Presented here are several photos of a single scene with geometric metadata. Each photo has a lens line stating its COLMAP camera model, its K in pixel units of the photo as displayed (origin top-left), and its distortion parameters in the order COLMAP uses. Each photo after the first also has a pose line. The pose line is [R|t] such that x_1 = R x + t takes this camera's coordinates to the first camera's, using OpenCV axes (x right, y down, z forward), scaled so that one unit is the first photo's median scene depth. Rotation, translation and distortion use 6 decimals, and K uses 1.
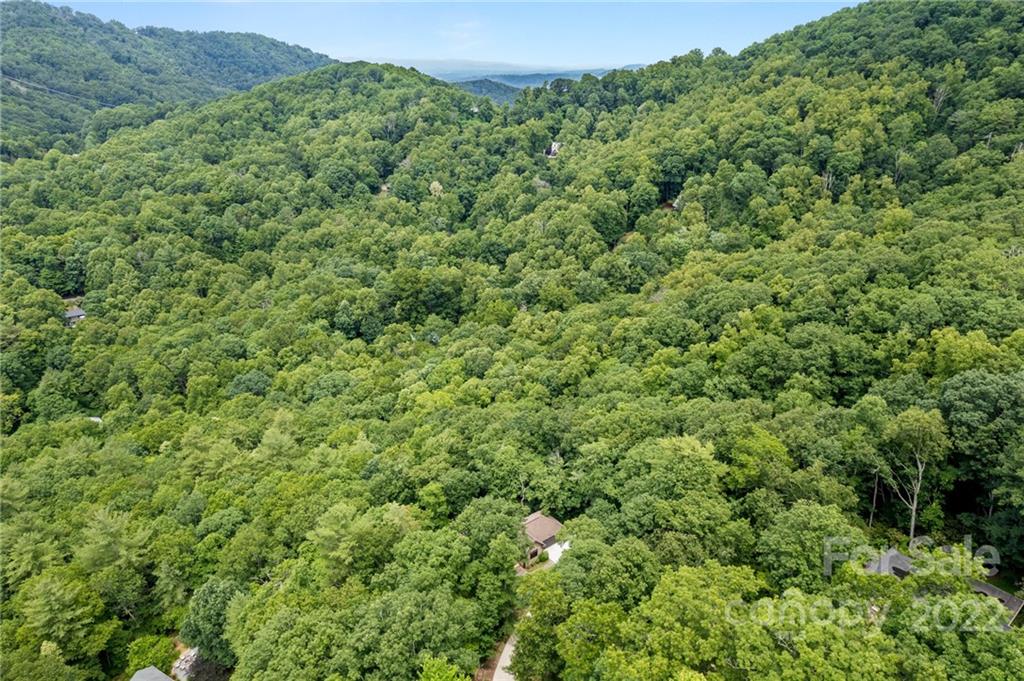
lens RADIAL K [[655.6, 0, 512.0], [0, 655.6, 340.5], [0, 0, 1]] dist [-0.074318, 0.067375]
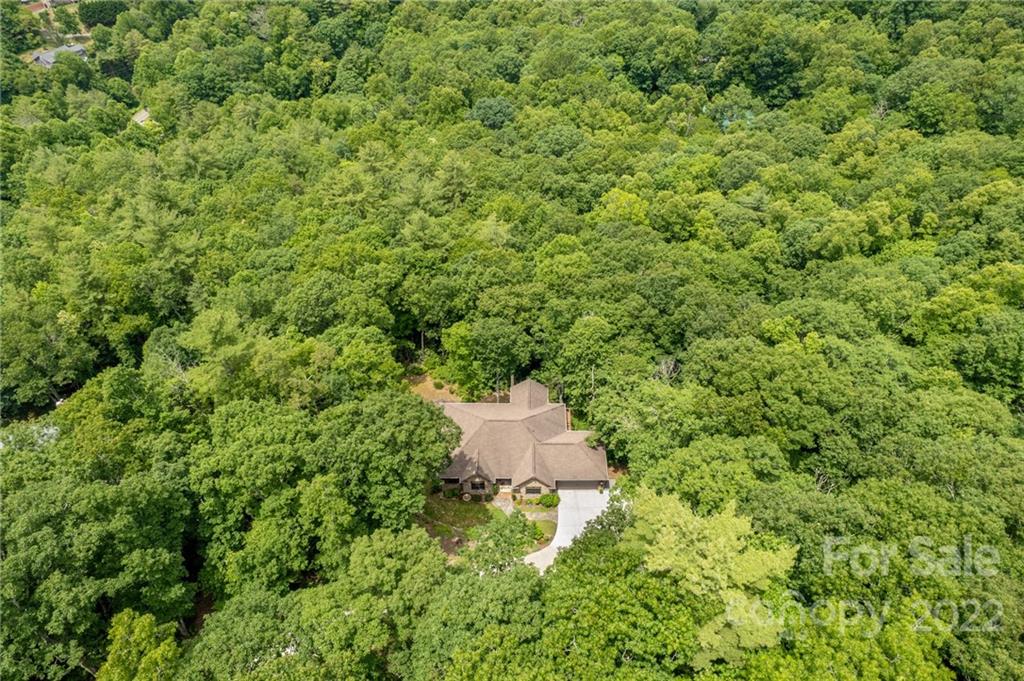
lens RADIAL K [[655.6, 0, 512.0], [0, 655.6, 340.5], [0, 0, 1]] dist [-0.074318, 0.067375]
pose [[0.778612, 0.433197, -0.453986, 0.068509], [-0.238911, 0.873637, 0.423886, -0.019986], [0.580245, -0.221581, 0.783720, 0.142075]]
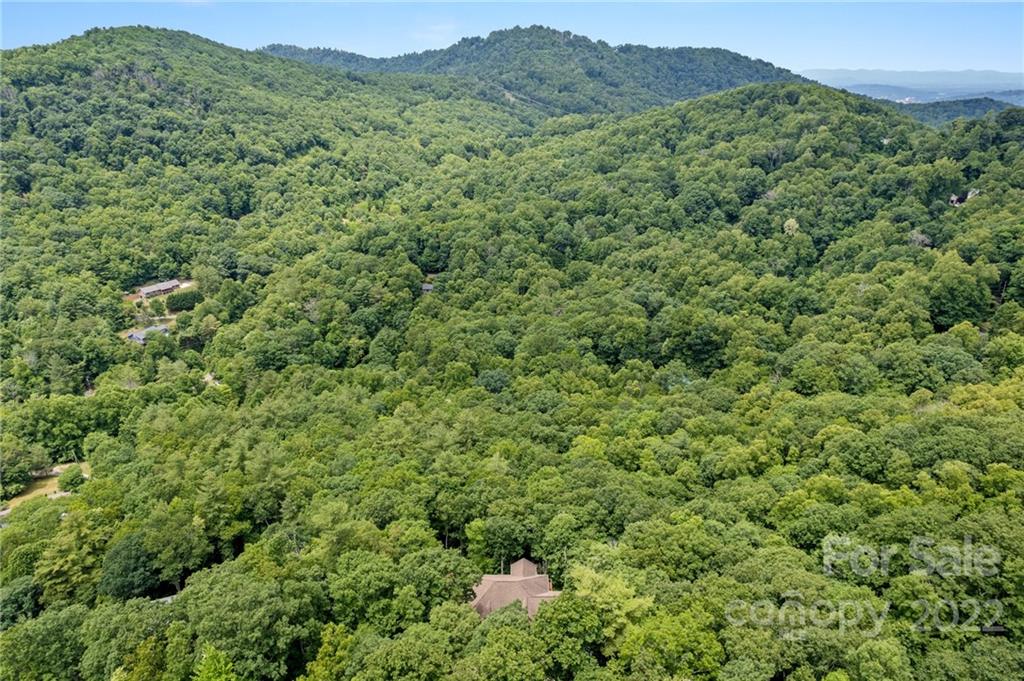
lens RADIAL K [[655.6, 0, 512.0], [0, 655.6, 340.5], [0, 0, 1]] dist [-0.074318, 0.067375]
pose [[0.784970, 0.229534, -0.575445, 0.130578], [-0.237763, 0.969323, 0.062310, -0.039467], [0.572094, 0.087908, 0.815464, 0.045978]]
